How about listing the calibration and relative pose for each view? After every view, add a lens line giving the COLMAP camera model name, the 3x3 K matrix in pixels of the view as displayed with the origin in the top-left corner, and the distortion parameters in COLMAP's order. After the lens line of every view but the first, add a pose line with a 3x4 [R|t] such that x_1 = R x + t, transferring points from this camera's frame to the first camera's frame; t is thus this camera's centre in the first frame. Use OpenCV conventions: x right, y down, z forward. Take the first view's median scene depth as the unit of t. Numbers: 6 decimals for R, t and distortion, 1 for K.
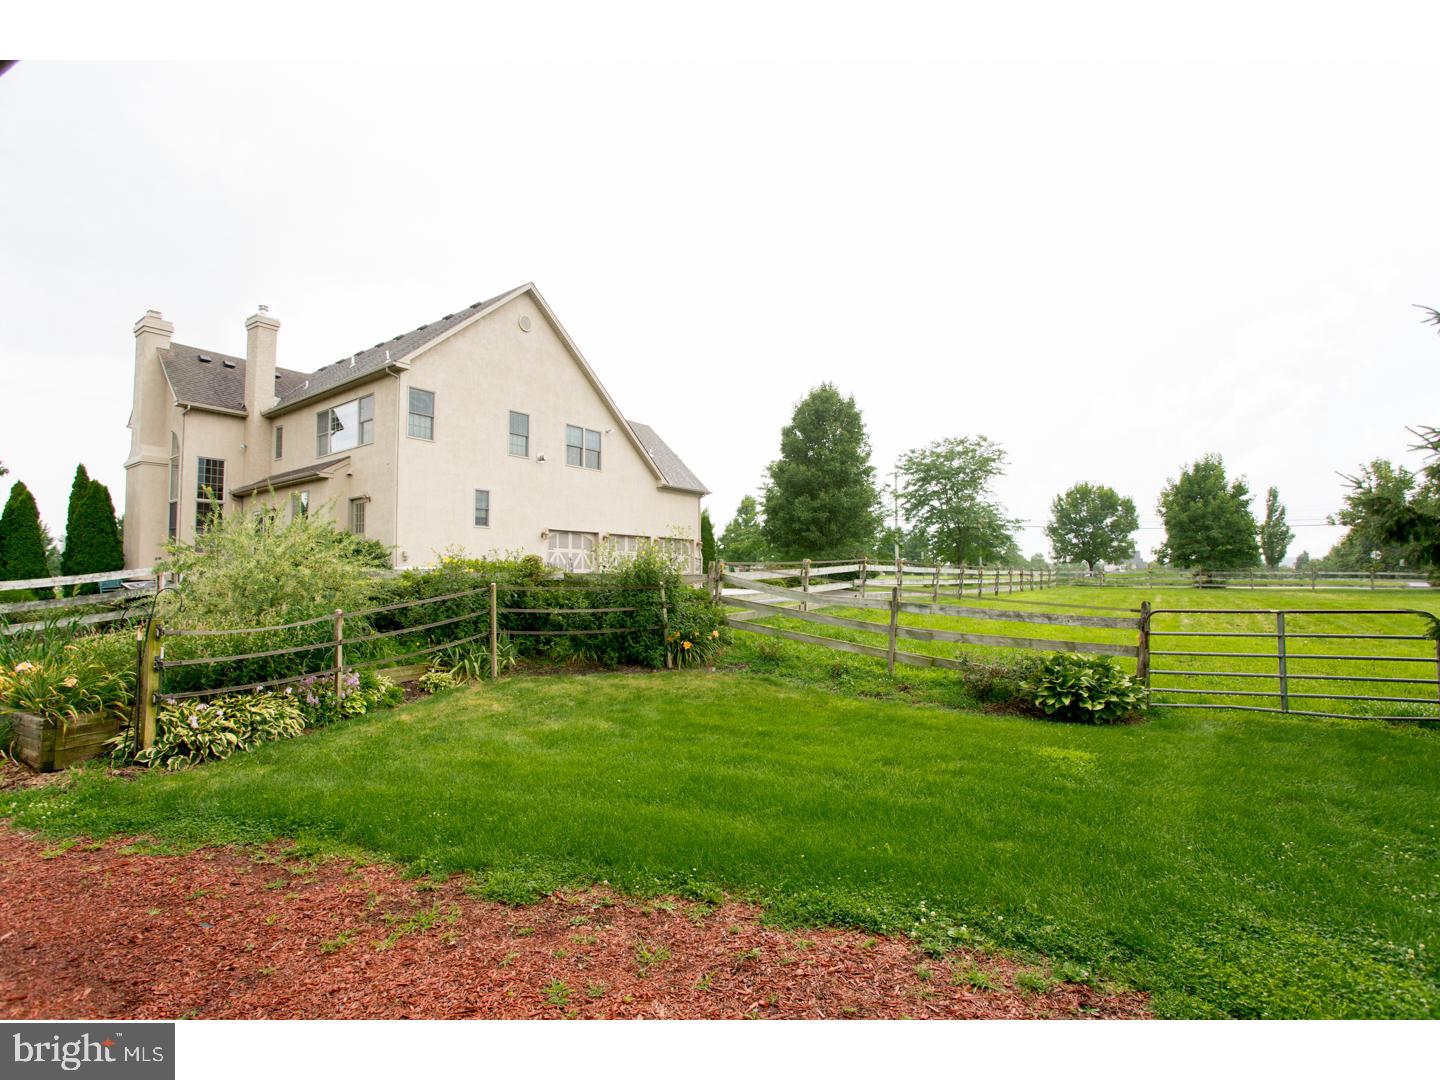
lens RADIAL K [[715.8, 0, 713.6], [0, 715.8, 543.1], [0, 0, 1]] dist [-0.073860, 0.038048]
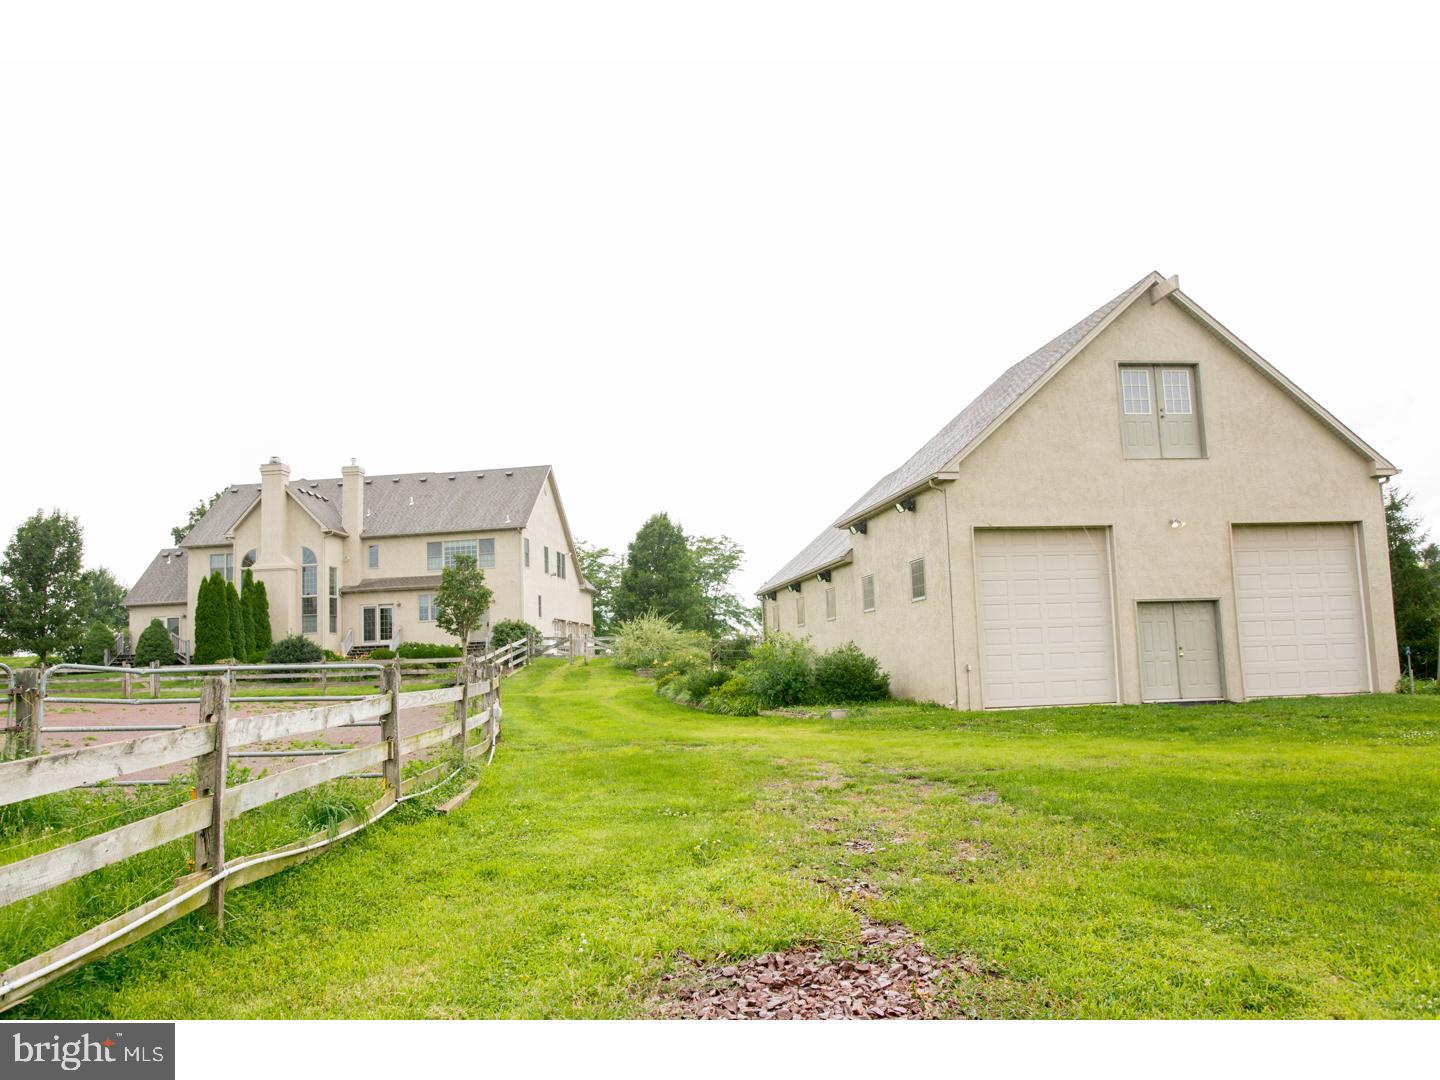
lens RADIAL K [[1068.2, 0, 720.0], [0, 1068.2, 540.0], [0, 0, 1]] dist [-0.000152, -0.000047]
pose [[0.890644, 0.043678, 0.452599, -0.915256], [-0.007322, 0.996624, -0.081770, -0.001143], [-0.454643, 0.069514, 0.887957, -1.215037]]
